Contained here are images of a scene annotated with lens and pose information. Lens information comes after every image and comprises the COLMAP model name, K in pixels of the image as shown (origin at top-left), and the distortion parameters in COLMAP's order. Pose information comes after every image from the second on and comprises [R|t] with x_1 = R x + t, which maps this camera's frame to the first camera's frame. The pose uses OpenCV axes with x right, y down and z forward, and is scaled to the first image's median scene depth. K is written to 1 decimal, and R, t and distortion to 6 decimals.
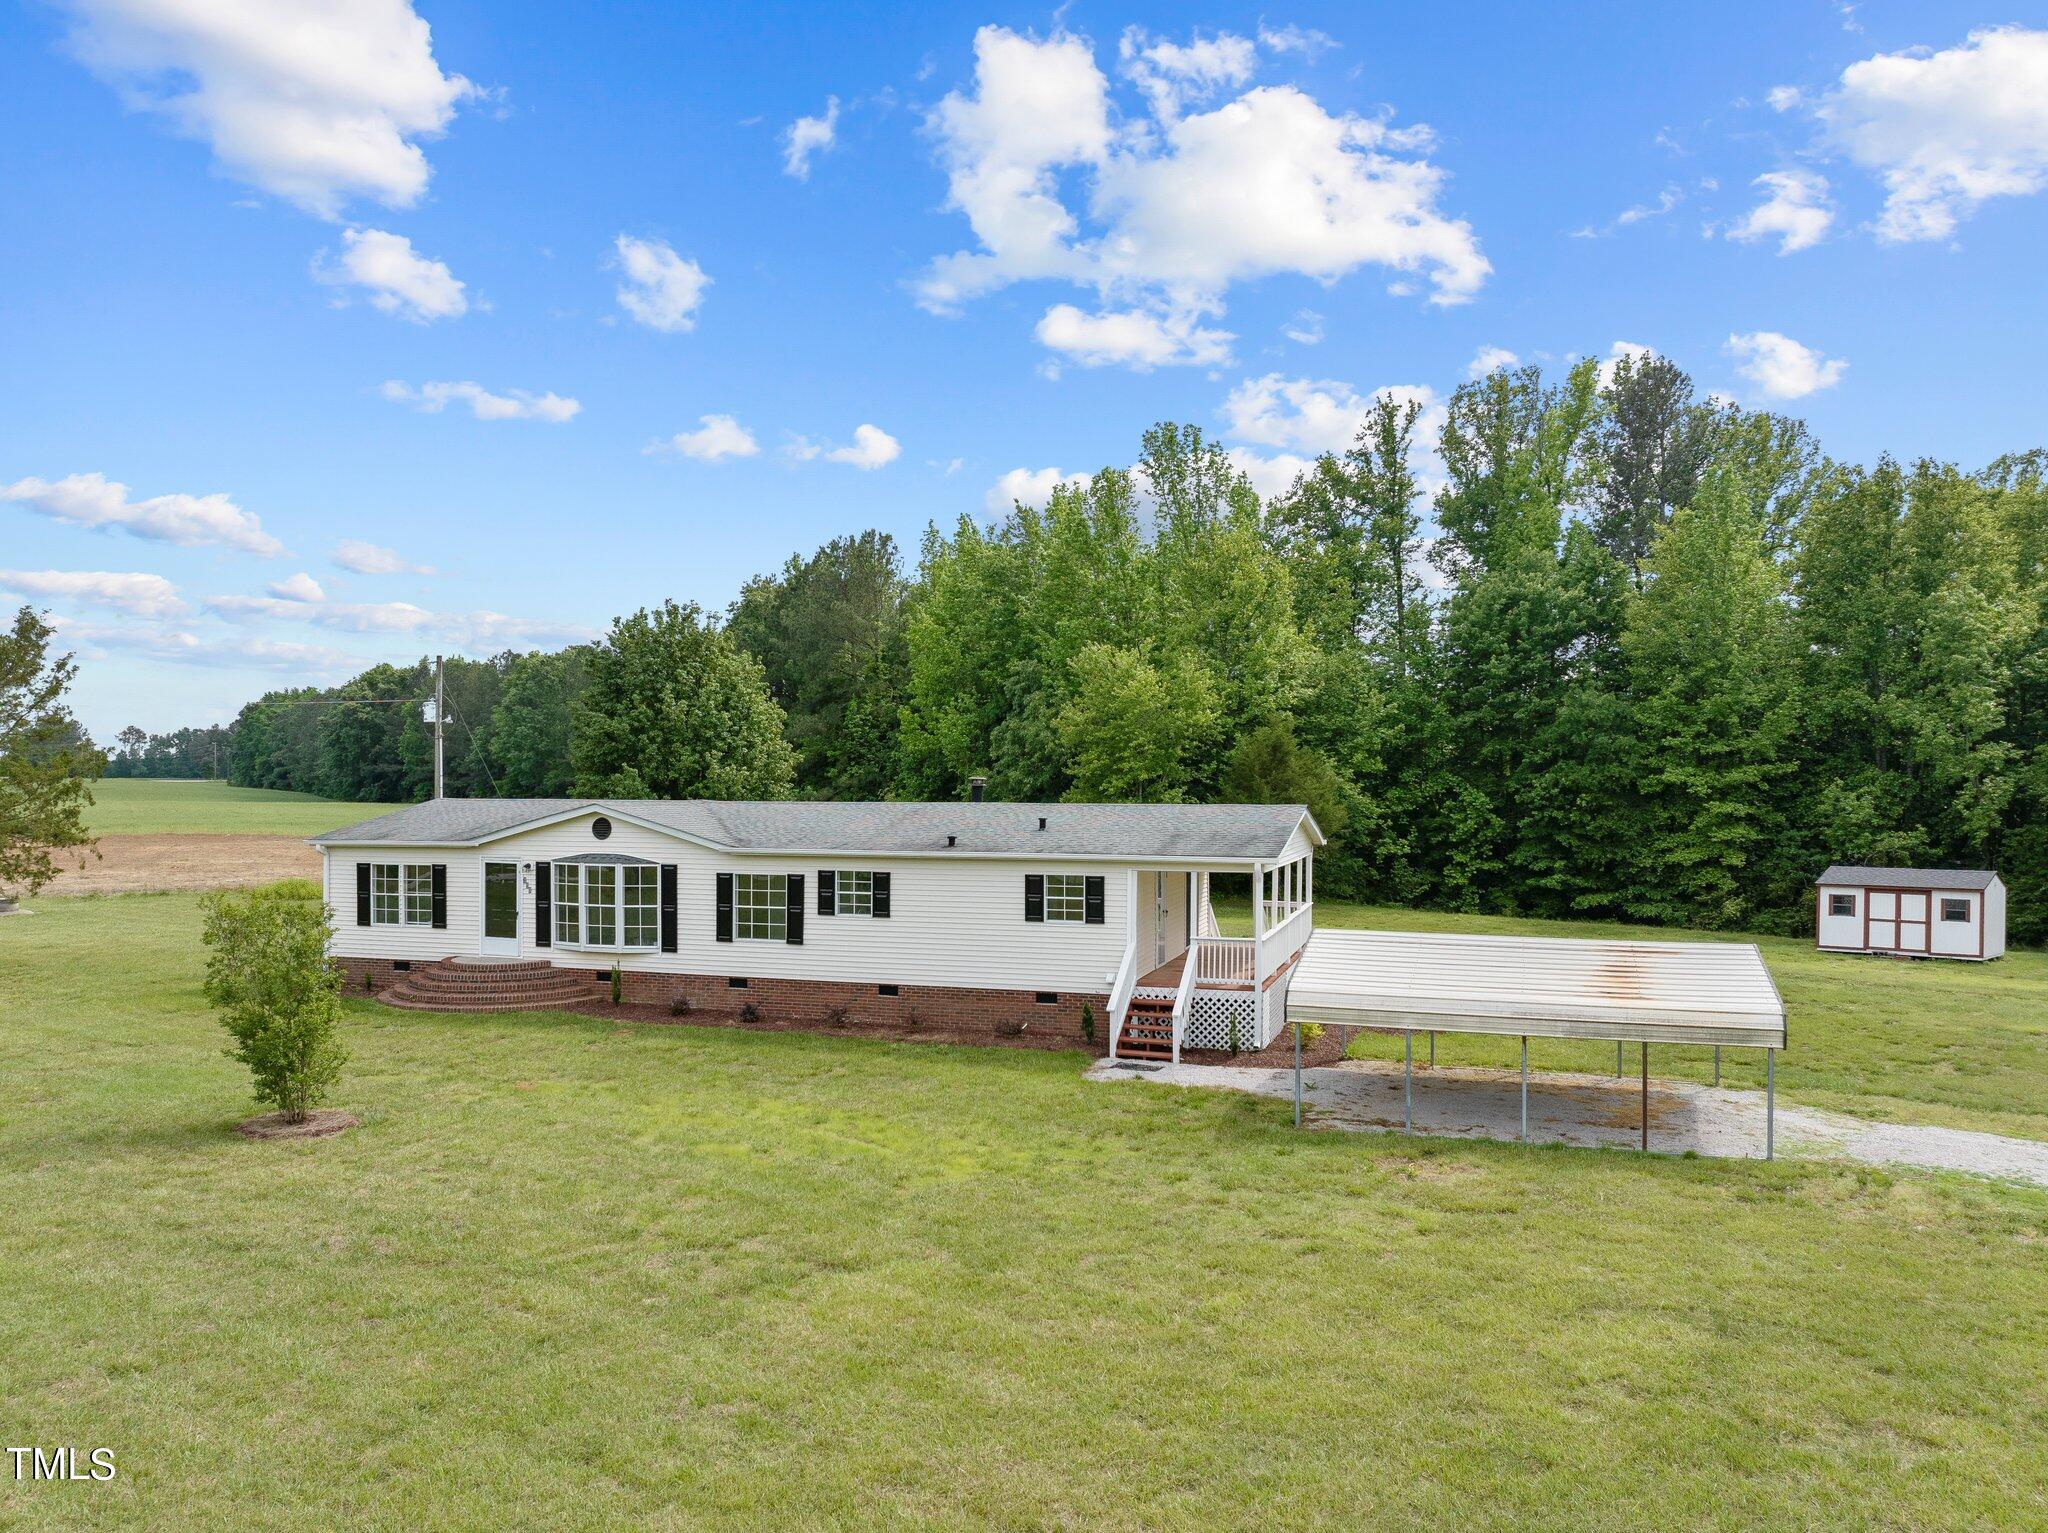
lens RADIAL K [[1458.0, 0, 1029.4], [0, 1458.0, 779.8], [0, 0, 1]] dist [-0.035154, -0.005745]
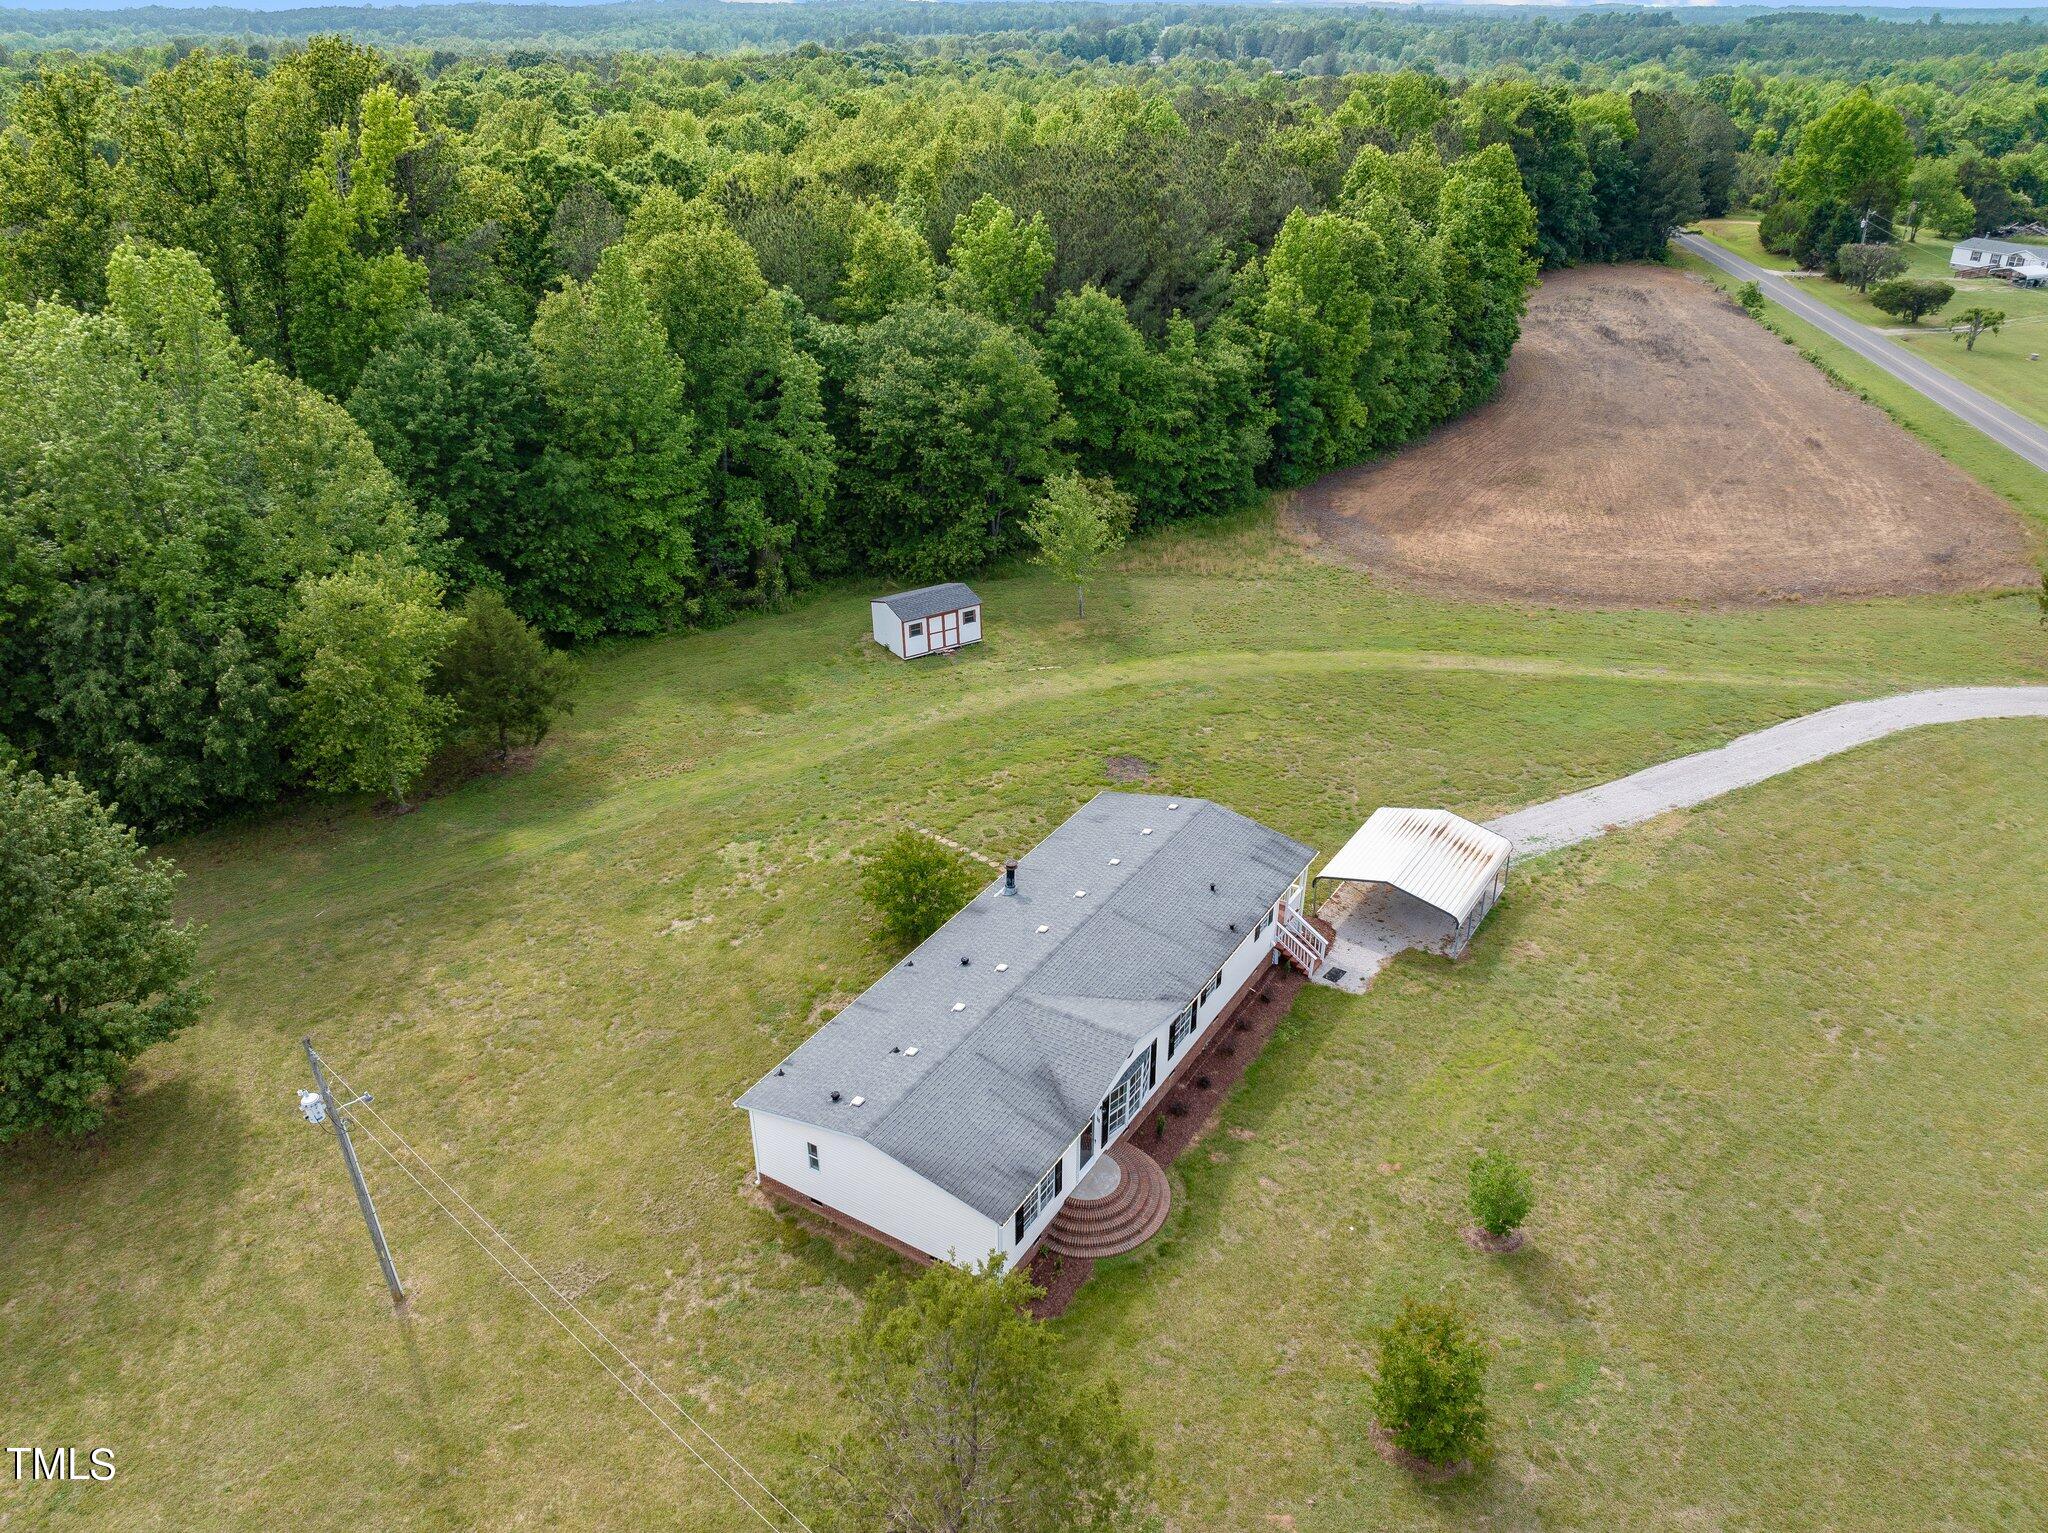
lens RADIAL K [[1460.7, 0, 1024.0], [0, 1460.7, 766.5], [0, 0, 1]] dist [-0.035835, -0.000209]
pose [[0.248609, -0.452028, 0.856659, -0.709565], [0.005098, 0.885025, 0.465516, -0.437792], [-0.968591, -0.111364, 0.222329, 0.414773]]
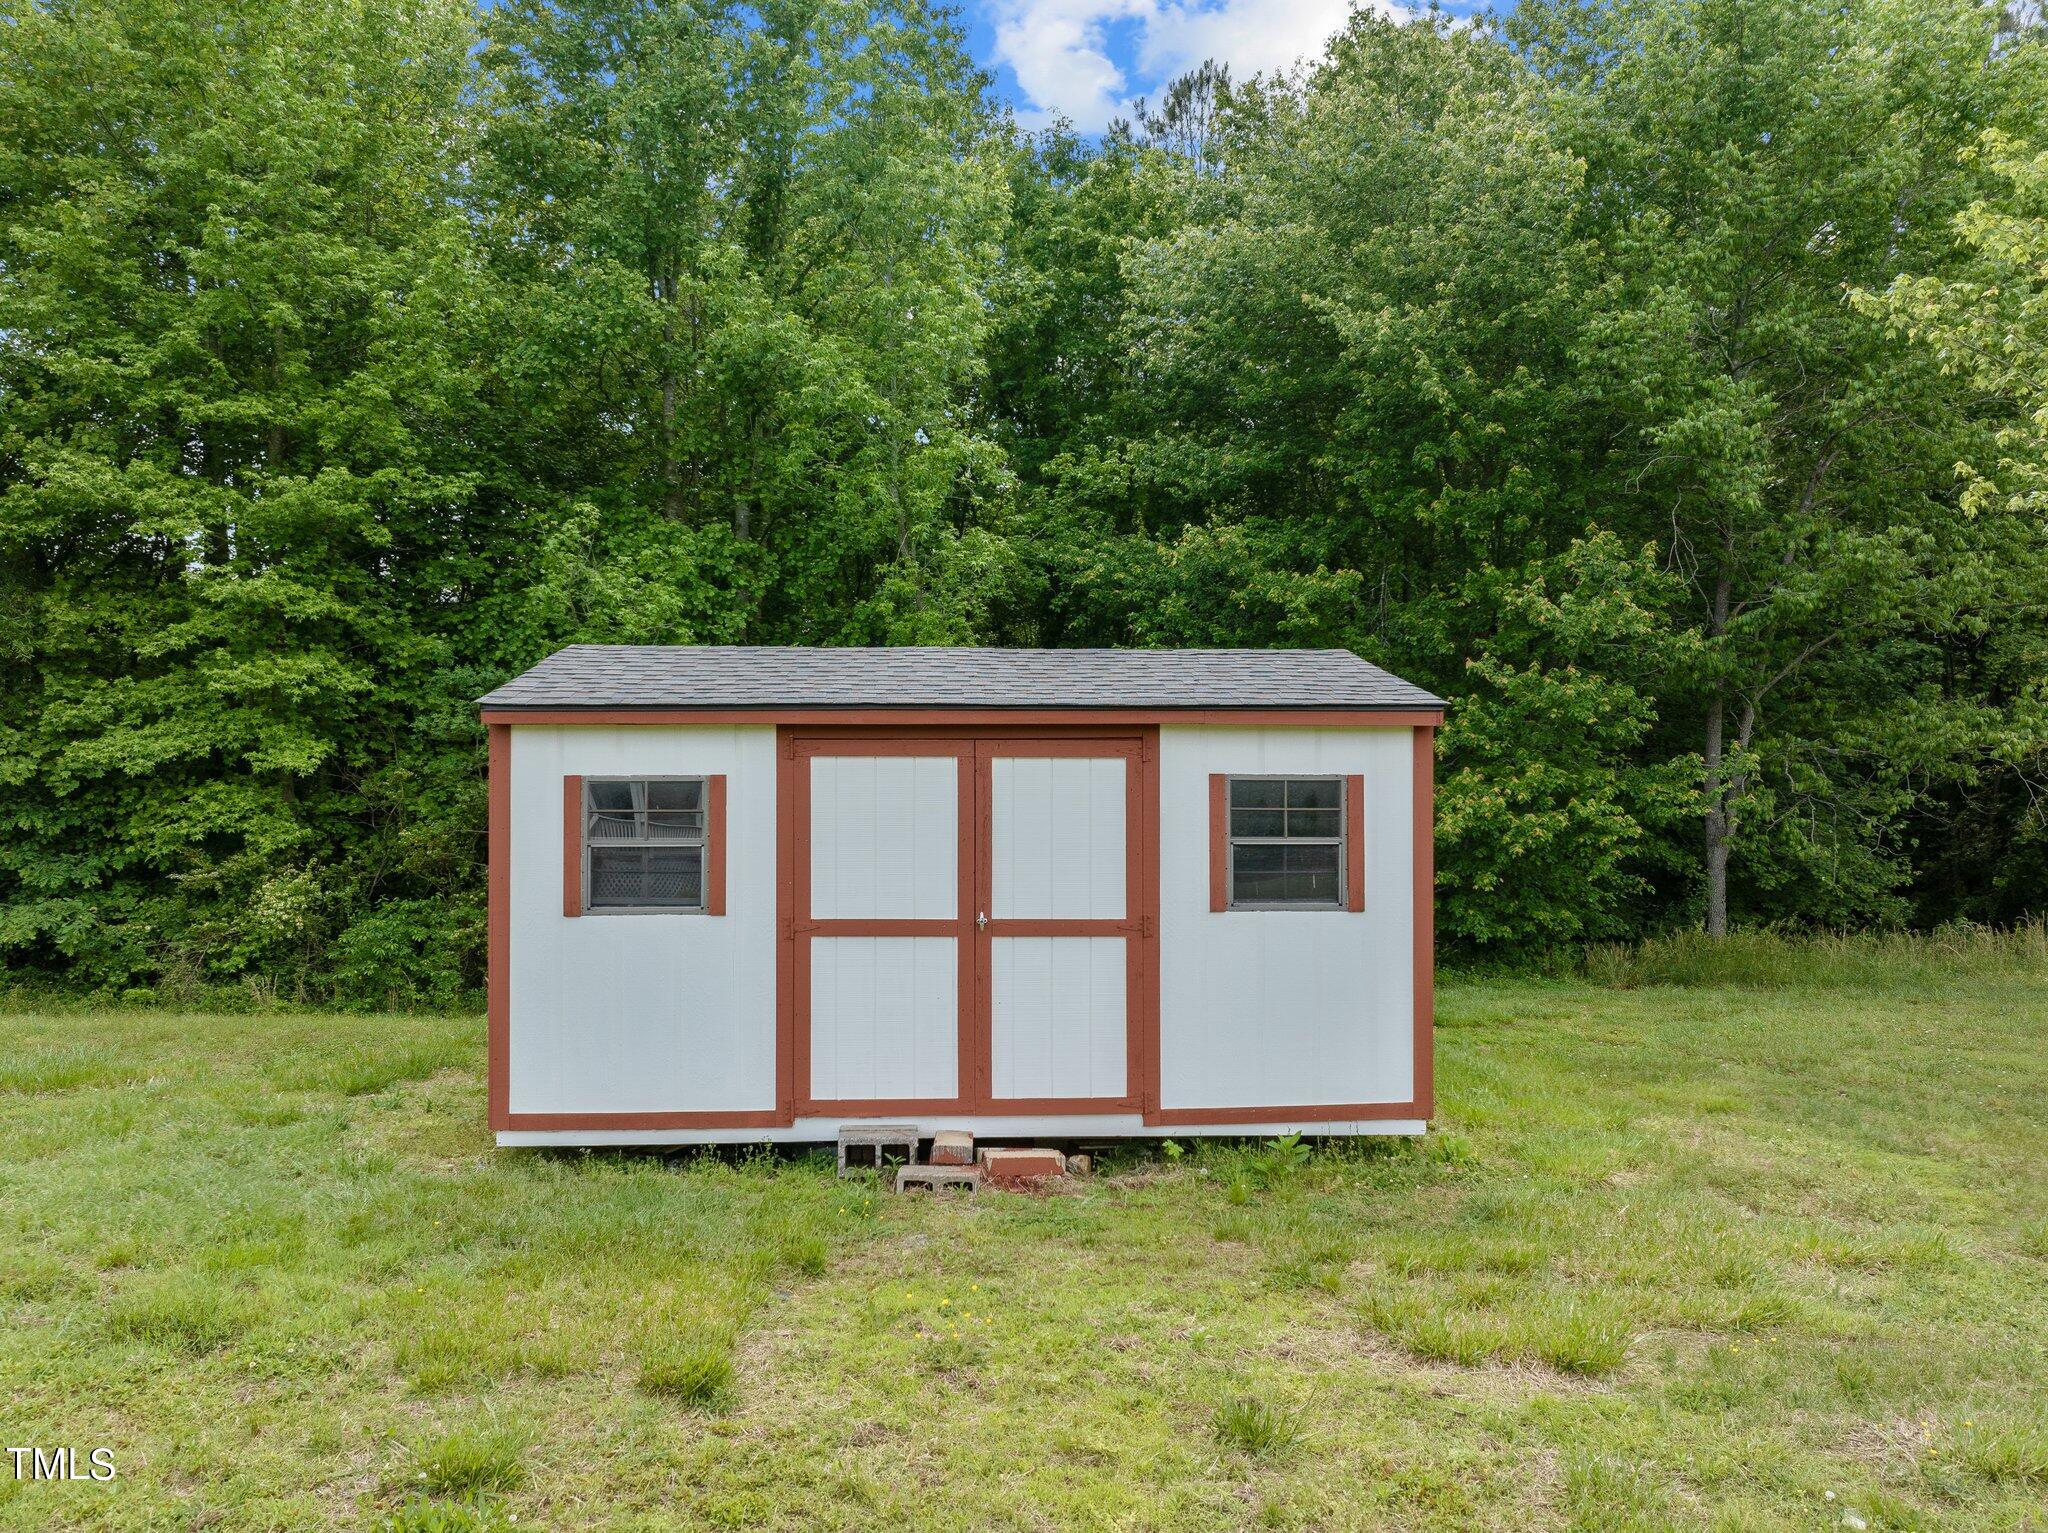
lens RADIAL K [[1465.7, 0, 977.3], [0, 1465.7, 807.1], [0, 0, 1]] dist [-0.005620, -0.002373]
pose [[0.708347, -0.011761, 0.705766, 0.393111], [-0.001086, 0.999842, 0.017751, 0.065809], [-0.705863, -0.013340, 0.708223, 0.709010]]
